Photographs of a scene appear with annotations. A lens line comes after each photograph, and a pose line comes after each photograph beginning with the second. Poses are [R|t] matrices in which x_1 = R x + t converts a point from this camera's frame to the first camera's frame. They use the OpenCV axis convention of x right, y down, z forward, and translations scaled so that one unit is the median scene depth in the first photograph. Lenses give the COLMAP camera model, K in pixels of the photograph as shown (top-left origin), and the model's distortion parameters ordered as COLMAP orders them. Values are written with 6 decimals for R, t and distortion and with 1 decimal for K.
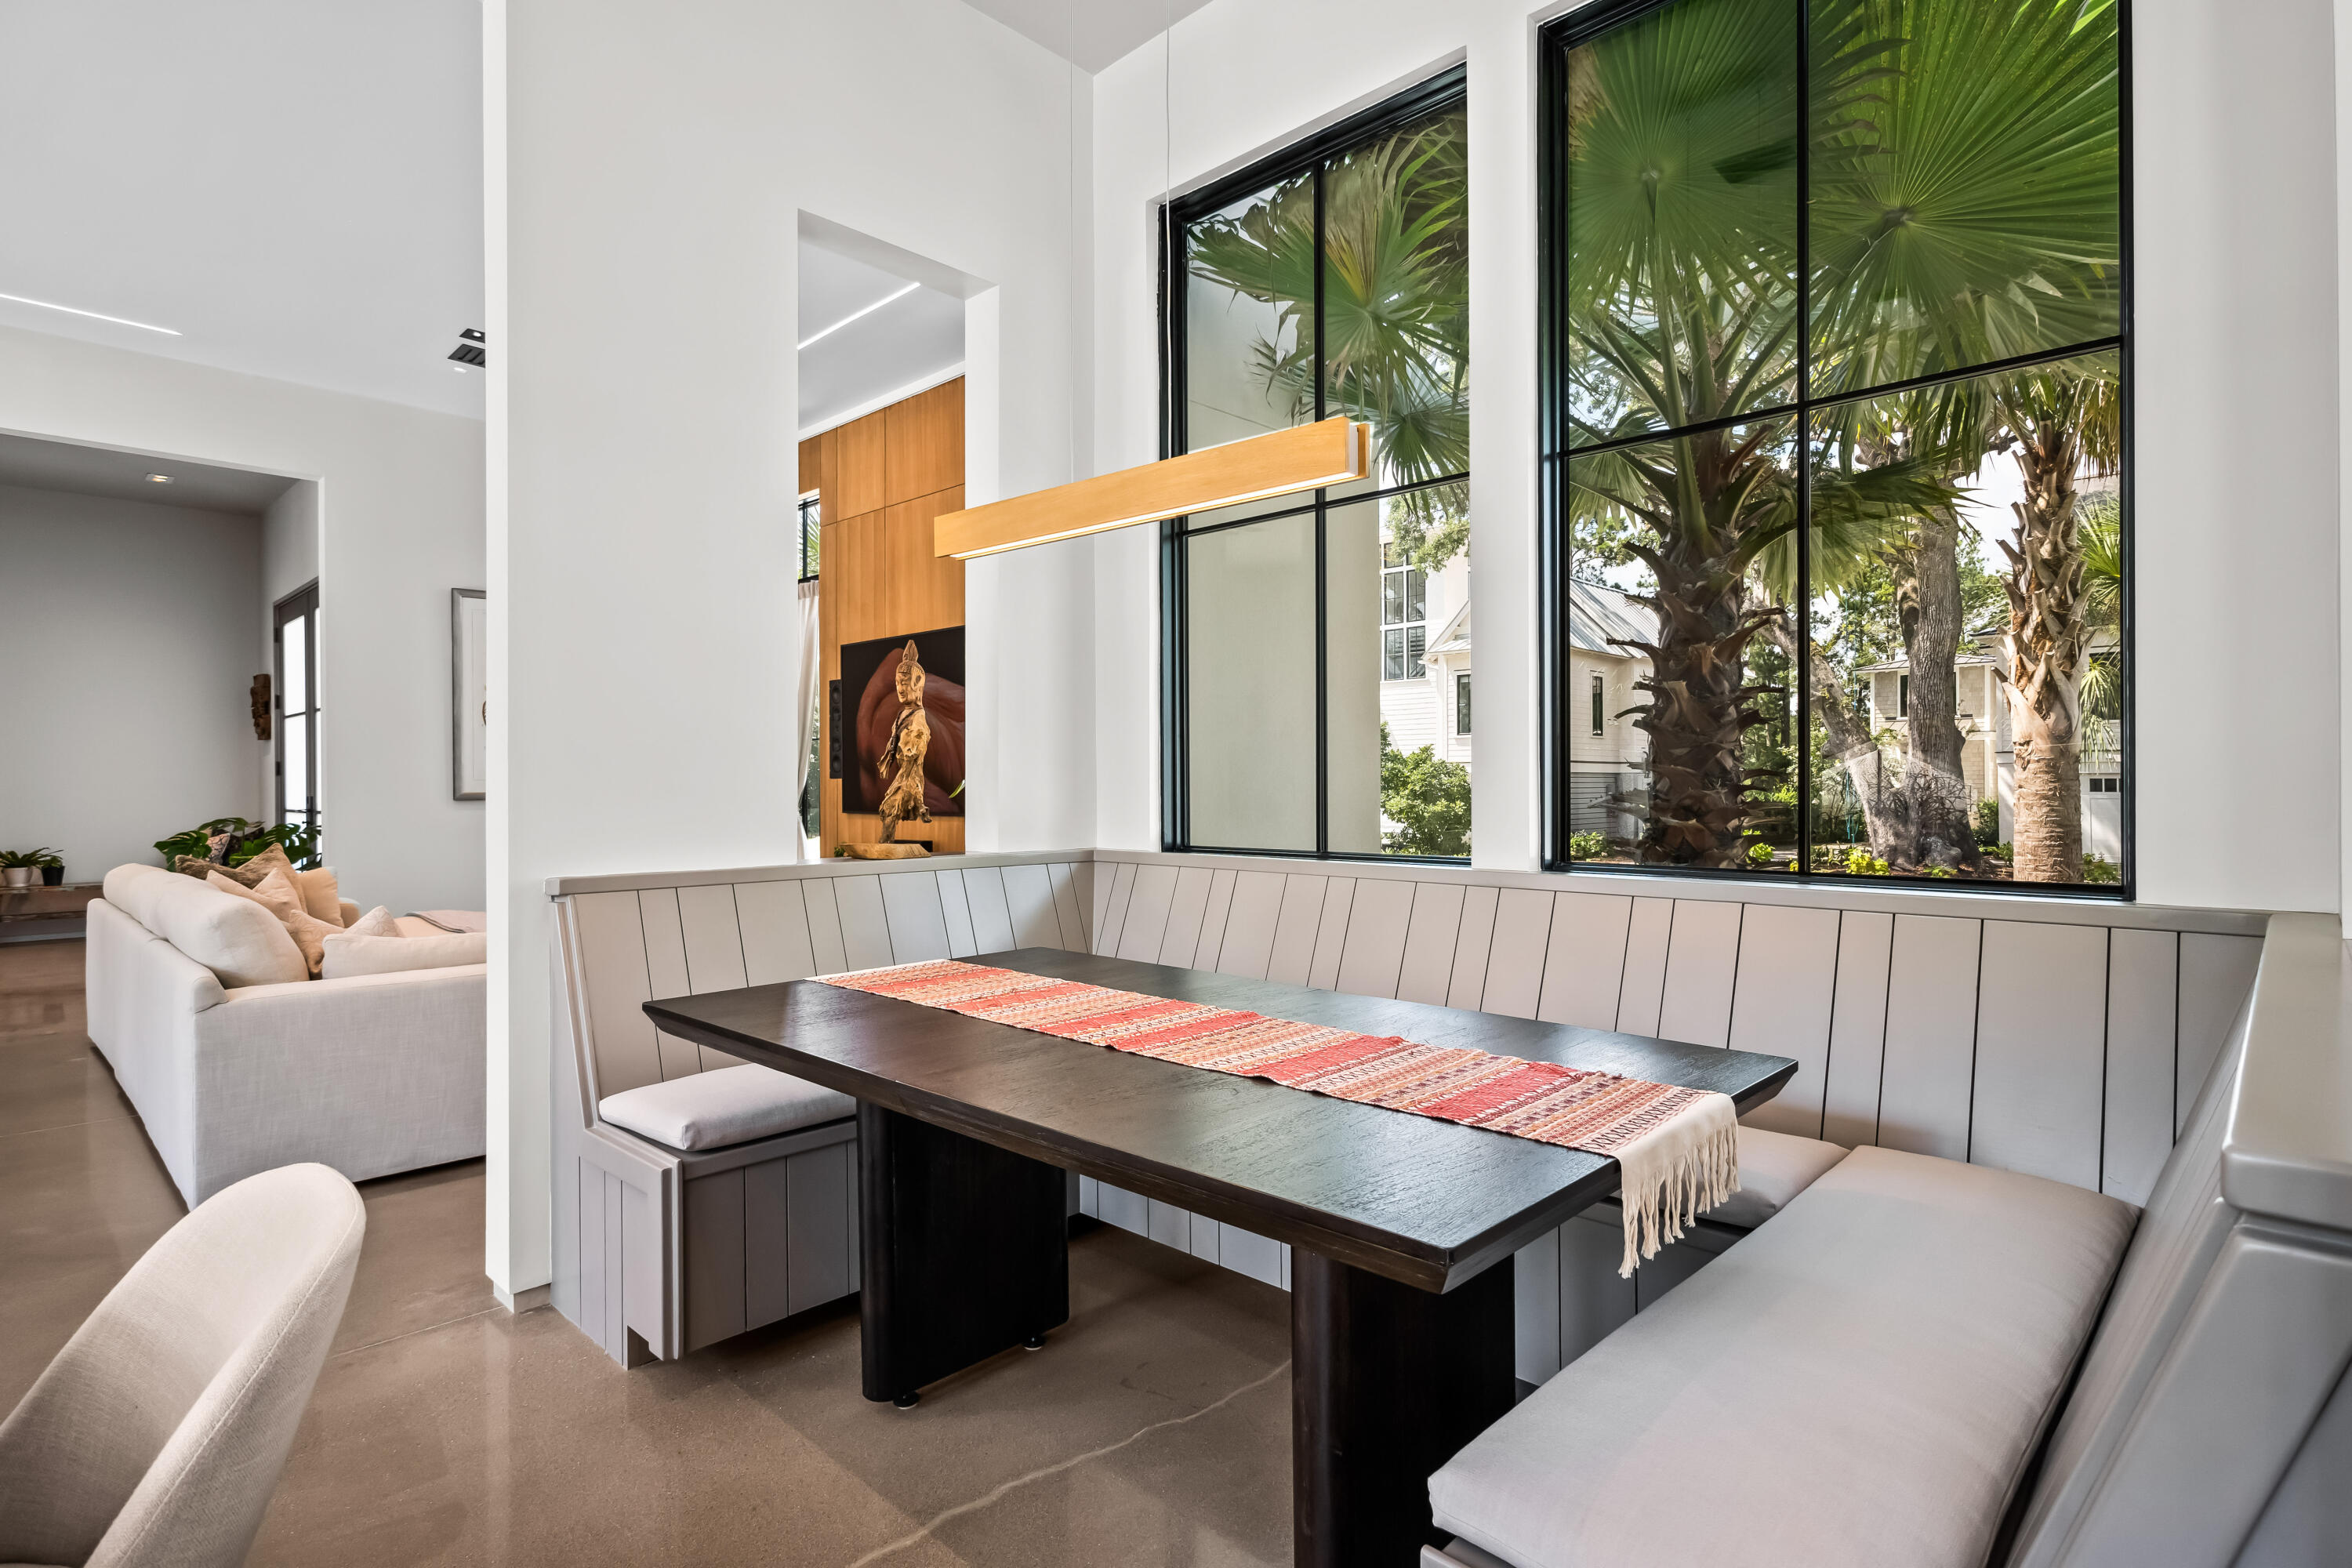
lens RADIAL K [[1180.0, 0, 1178.2], [0, 1180.0, 786.7], [0, 0, 1]] dist [-0.003474, 0.001647]
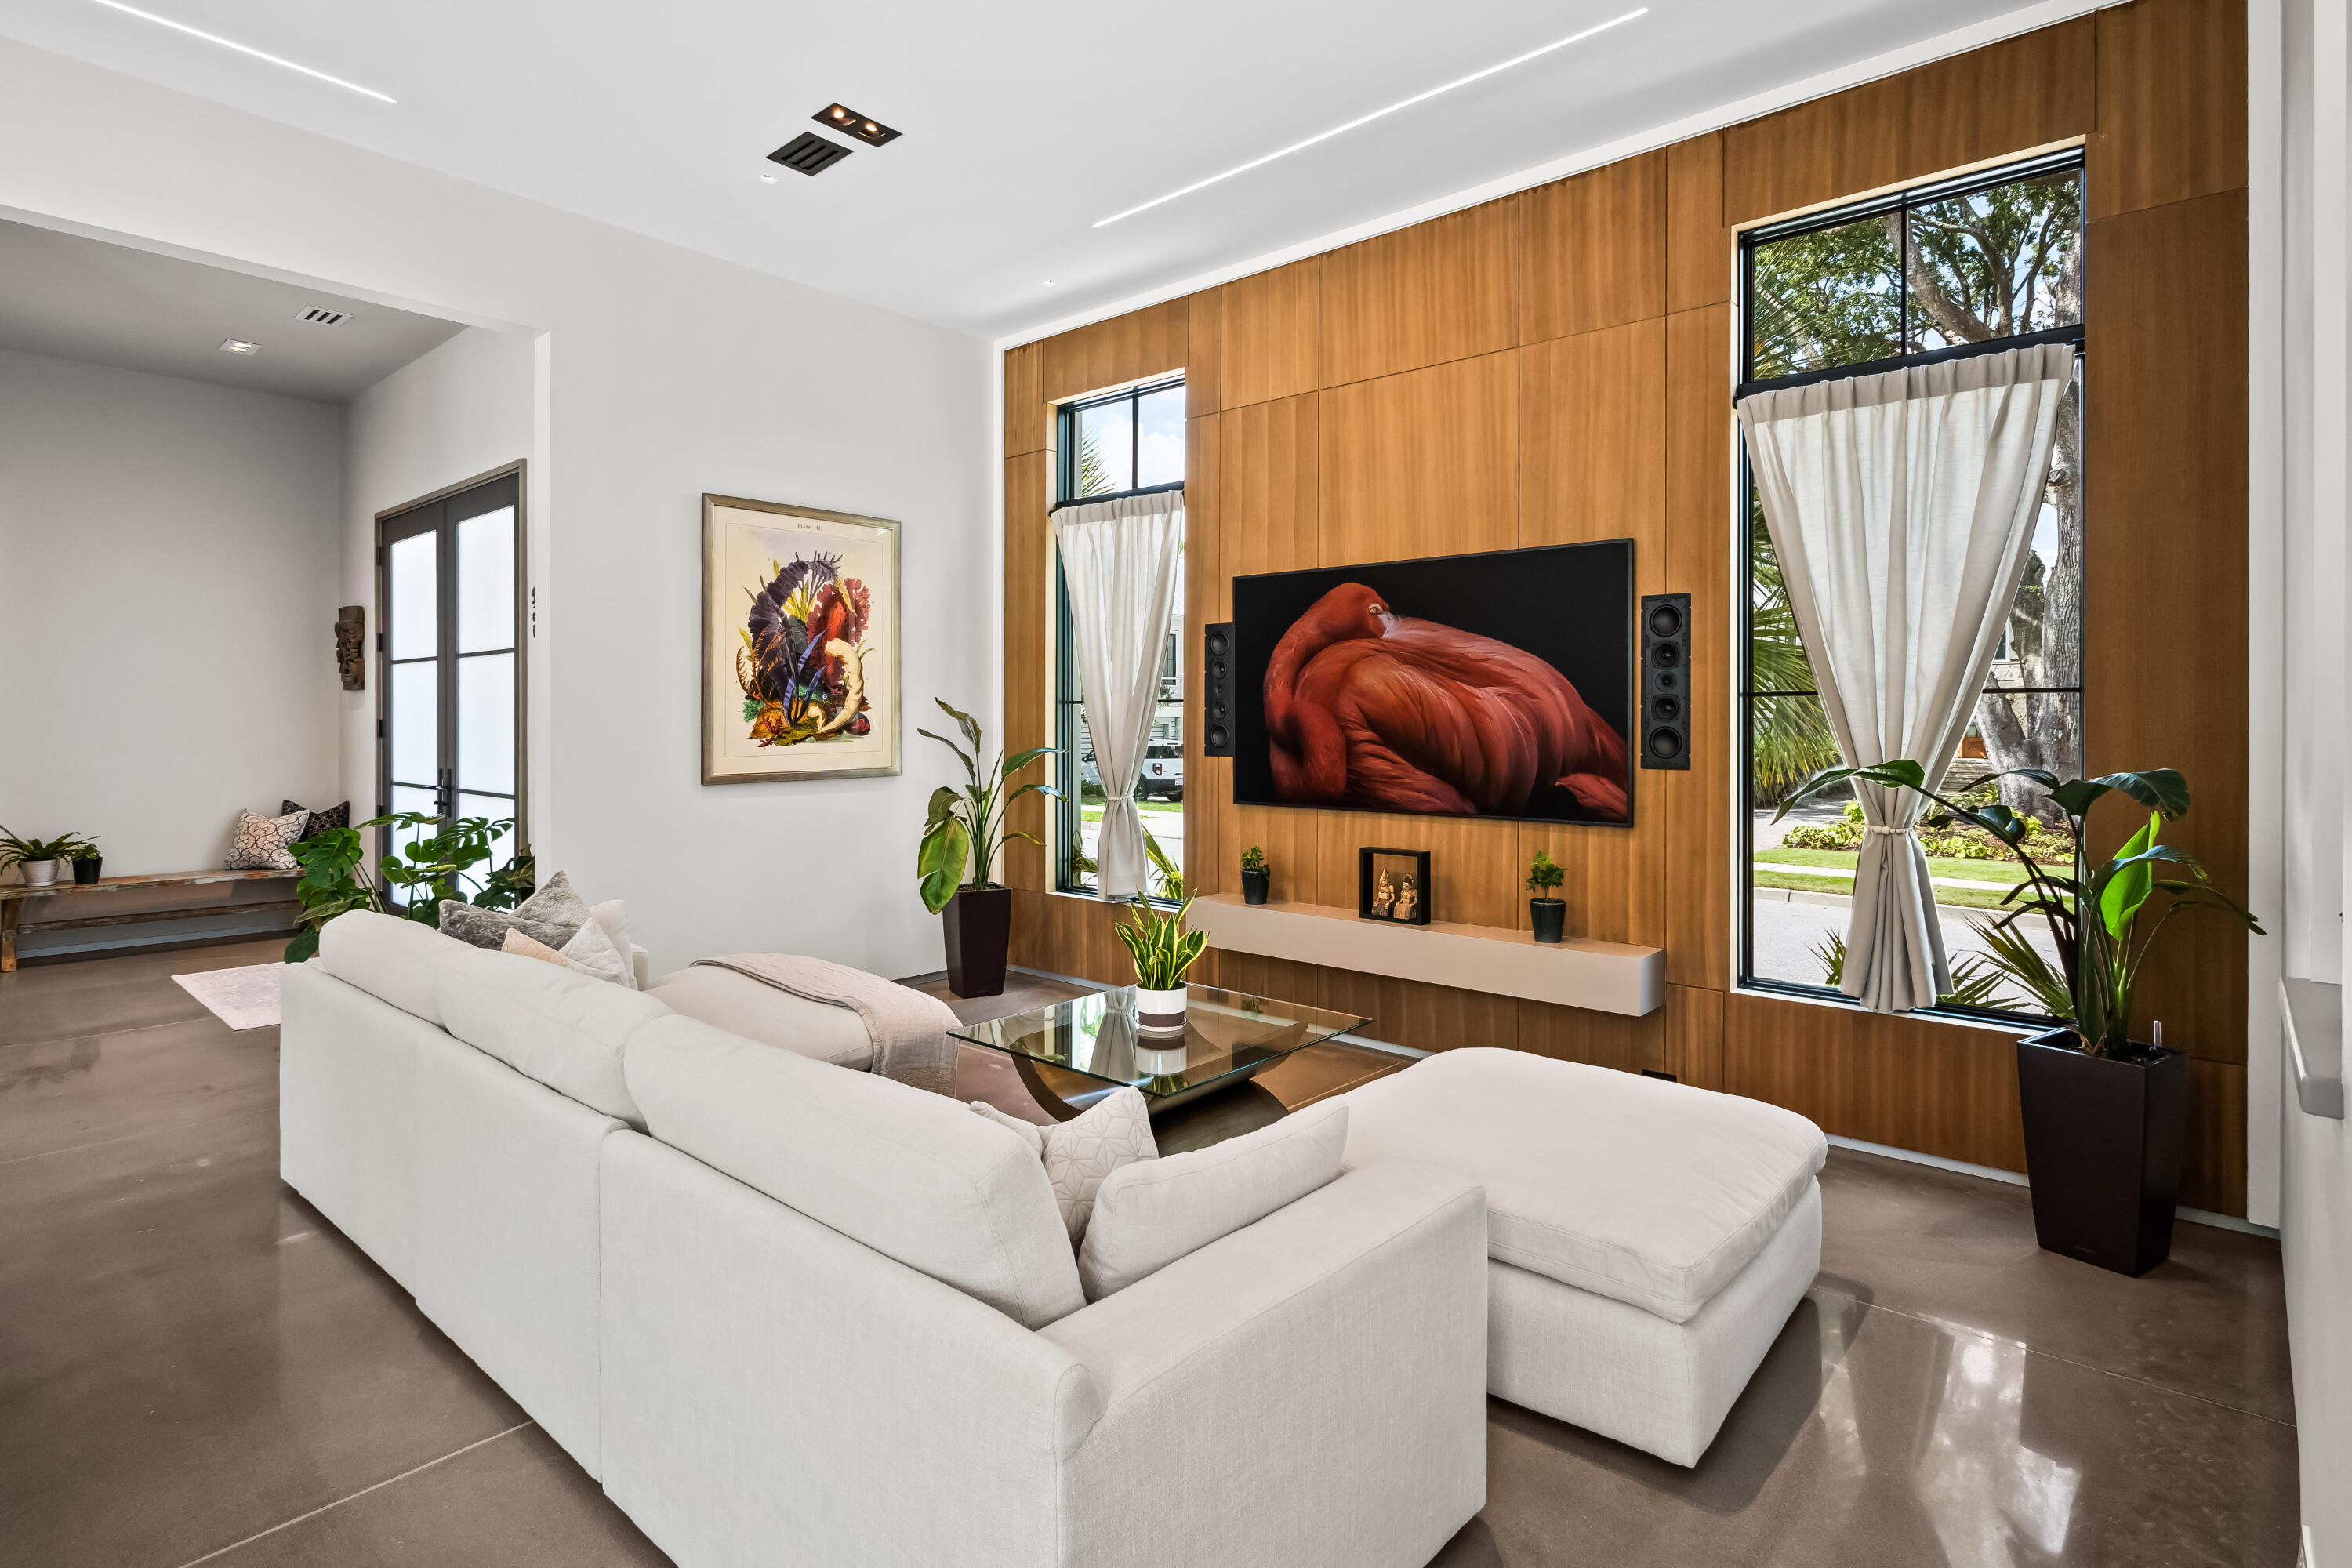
lens RADIAL K [[1180.0, 0, 1163.0], [0, 1180.0, 719.8], [0, 0, 1]] dist [-0.003474, 0.001647]
pose [[0.999014, 0.005042, 0.044102, -0.319194], [-0.005042, 0.999987, -0.000130, -0.026224], [-0.044102, -0.000093, 0.999027, 0.227766]]
